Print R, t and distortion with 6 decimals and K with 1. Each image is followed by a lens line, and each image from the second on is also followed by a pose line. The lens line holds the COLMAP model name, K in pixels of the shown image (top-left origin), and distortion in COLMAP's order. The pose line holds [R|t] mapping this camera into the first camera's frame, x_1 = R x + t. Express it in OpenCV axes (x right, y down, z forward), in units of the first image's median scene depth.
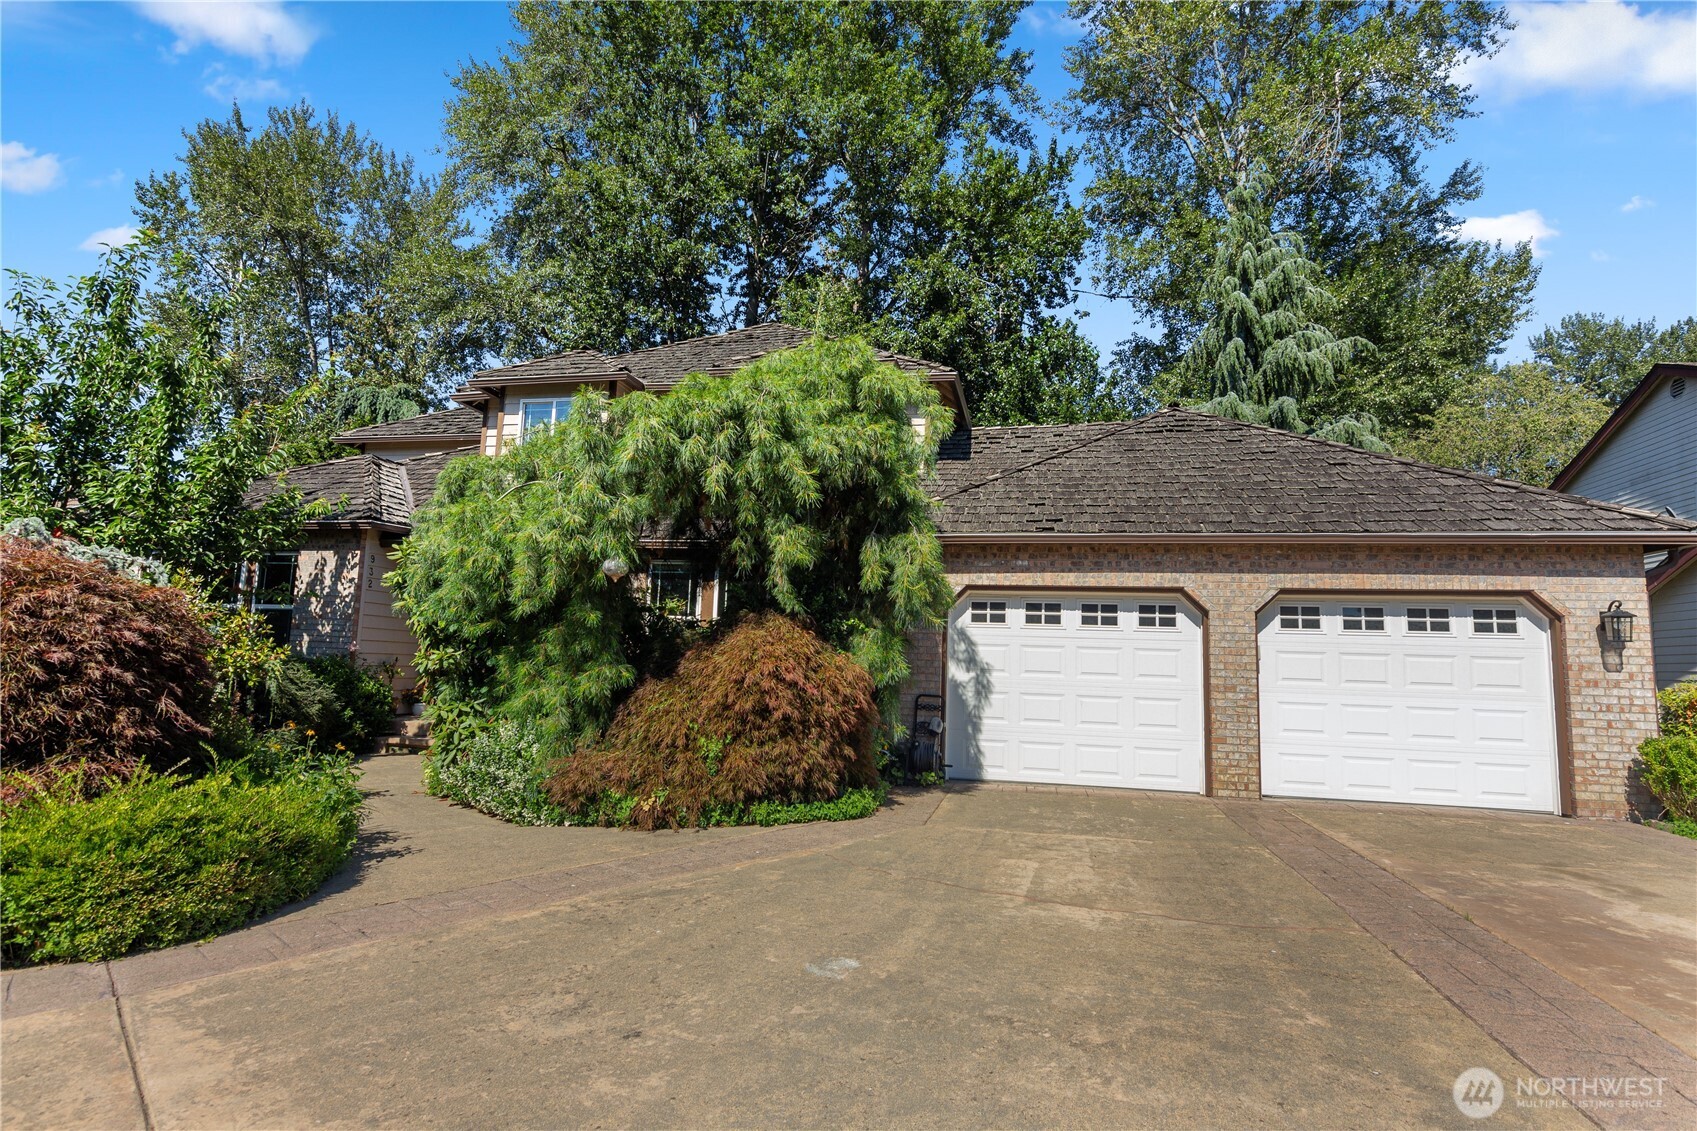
lens RADIAL K [[860.1, 0, 851.1], [0, 860.1, 570.0], [0, 0, 1]] dist [-0.006341, 0.003910]
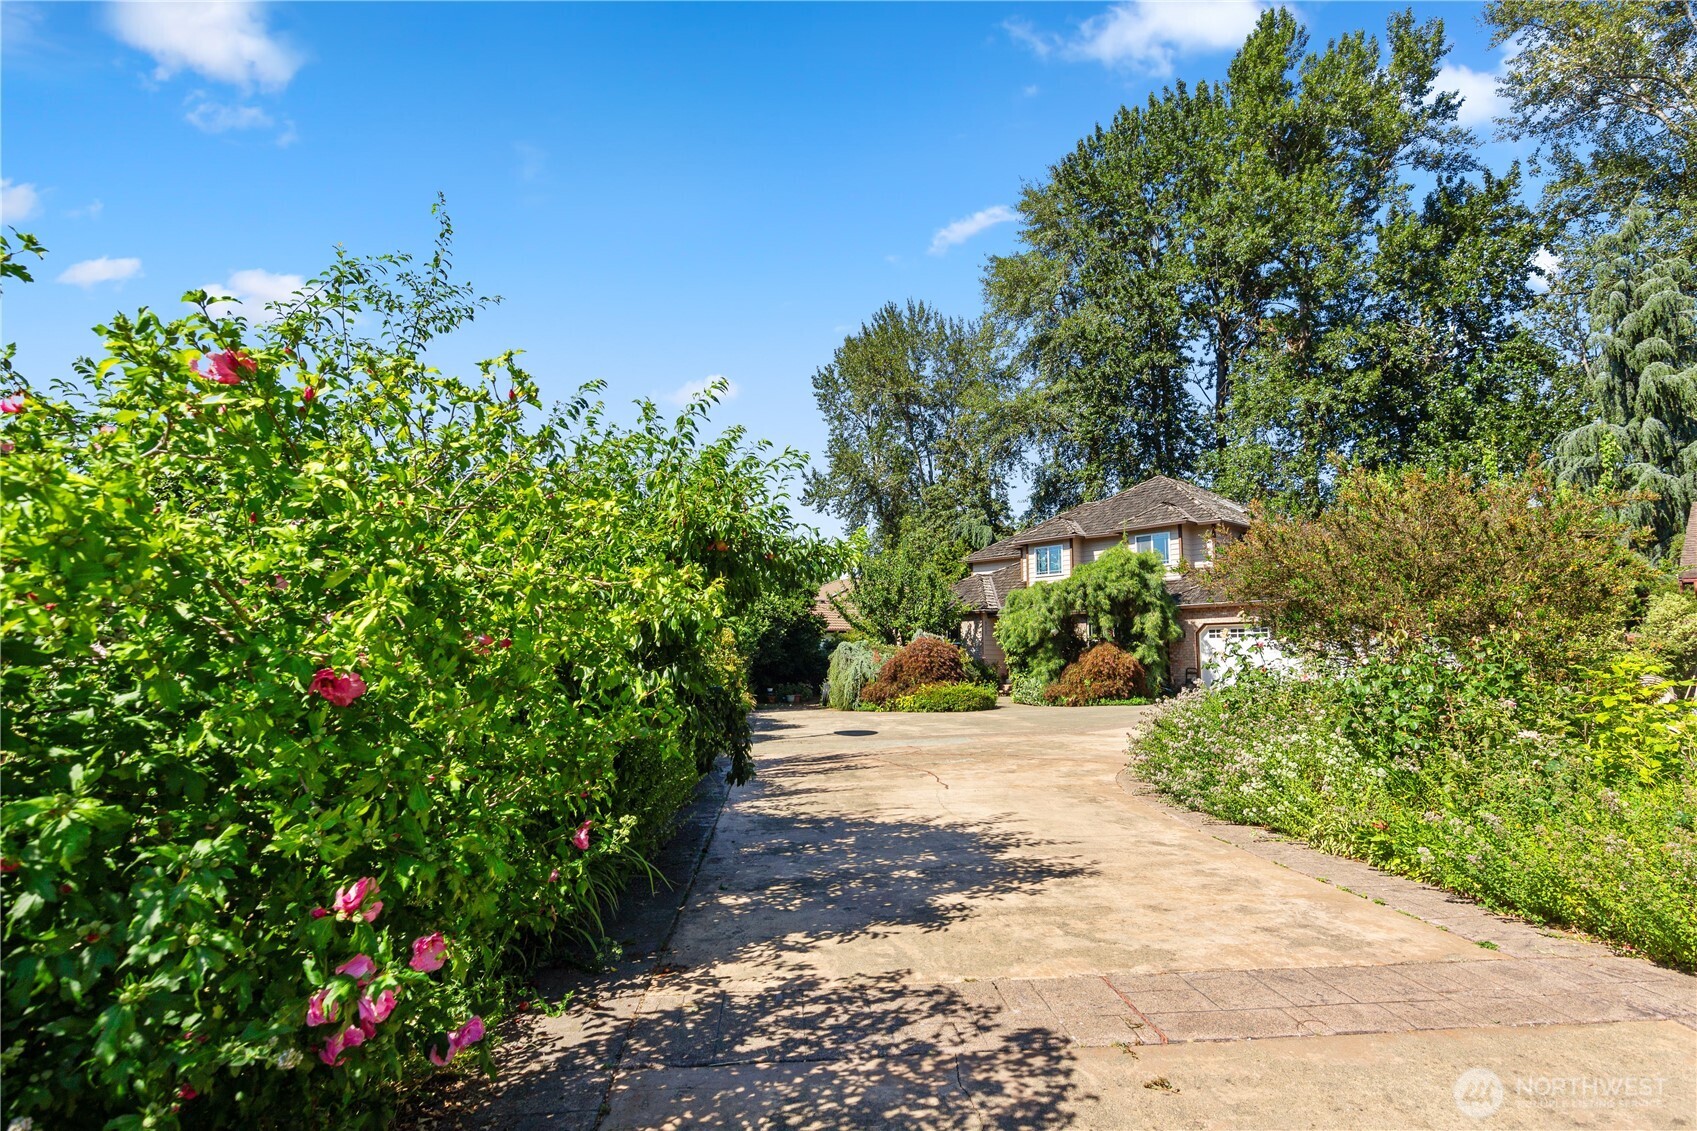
lens RADIAL K [[879.0, 0, 843.9], [0, 879.0, 551.0], [0, 0, 1]] dist [-0.001685, 0.001406]
pose [[0.801433, -0.106739, -0.588483, 0.873262], [0.090737, 0.994256, -0.056767, -0.150514], [0.591162, -0.007903, 0.806514, -1.772644]]
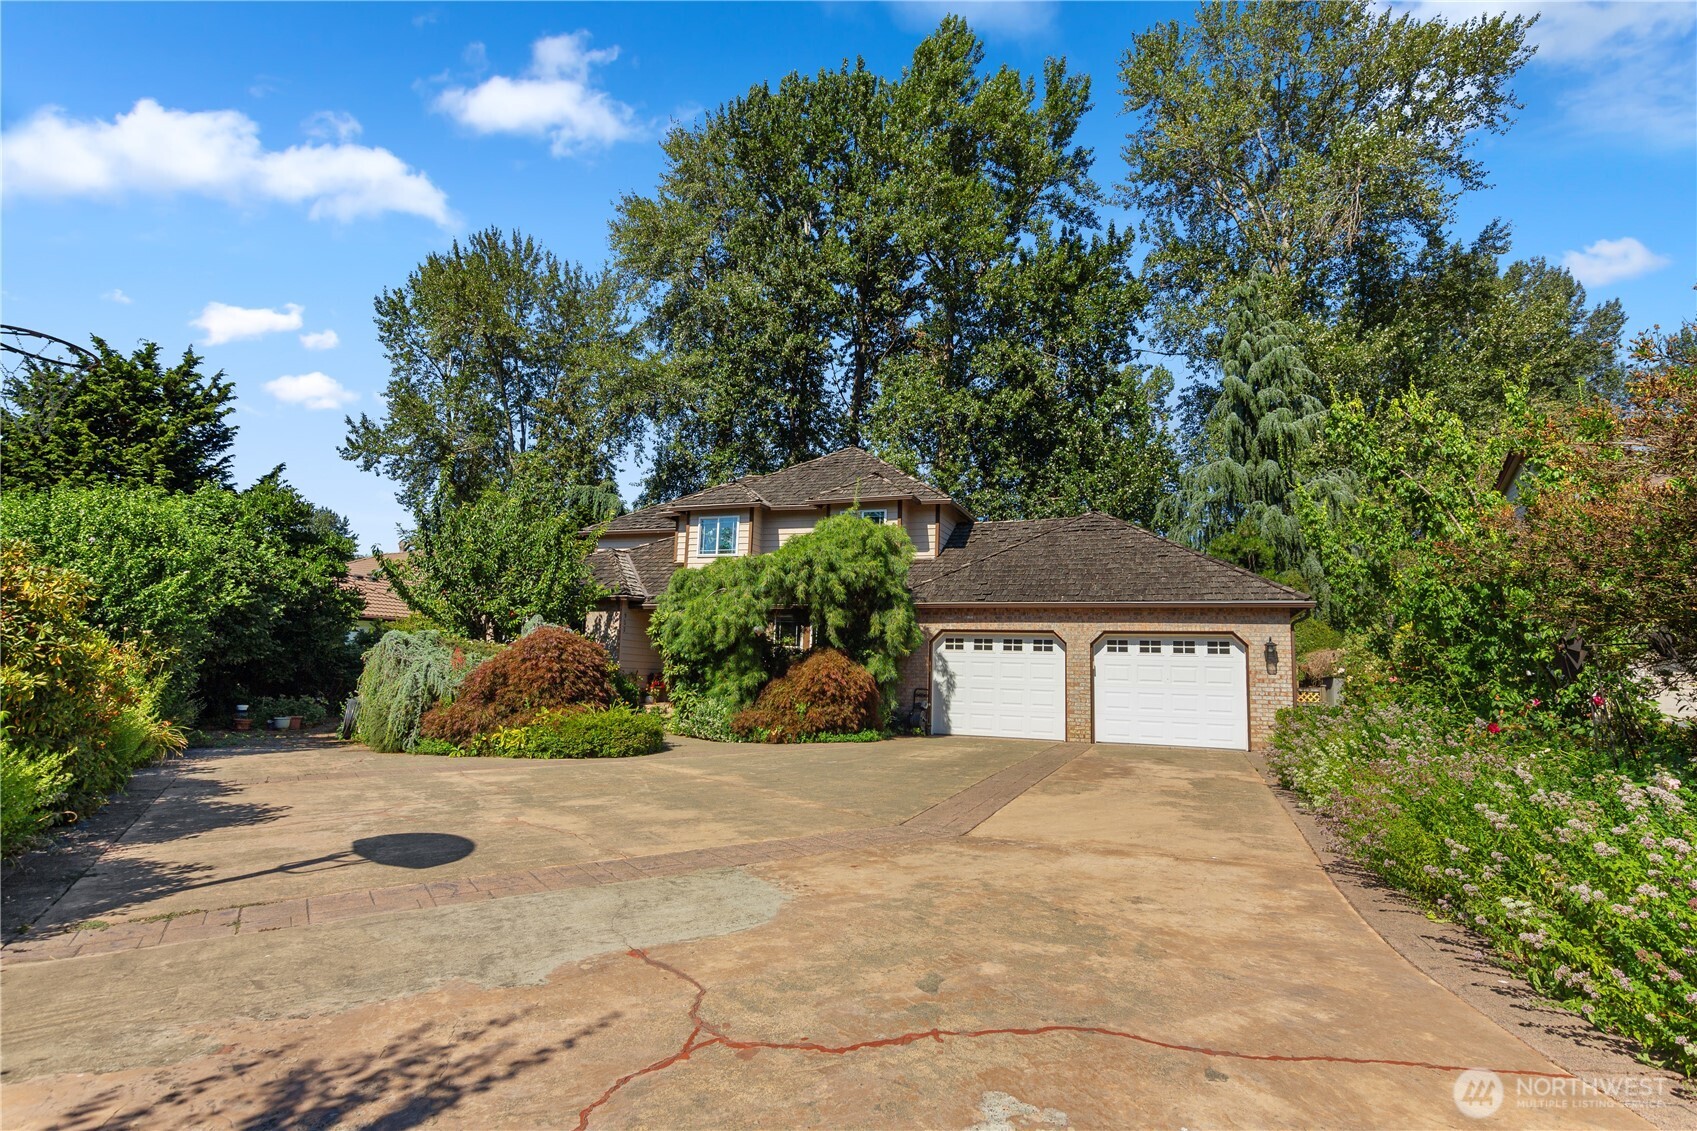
lens RADIAL K [[873.5, 0, 856.9], [0, 873.5, 557.4], [0, 0, 1]] dist [-0.001749, 0.000424]
pose [[0.989810, -0.022133, -0.140665, 0.237561], [0.017768, 0.999323, -0.032214, -0.085786], [0.141283, 0.029386, 0.989533, -0.956785]]
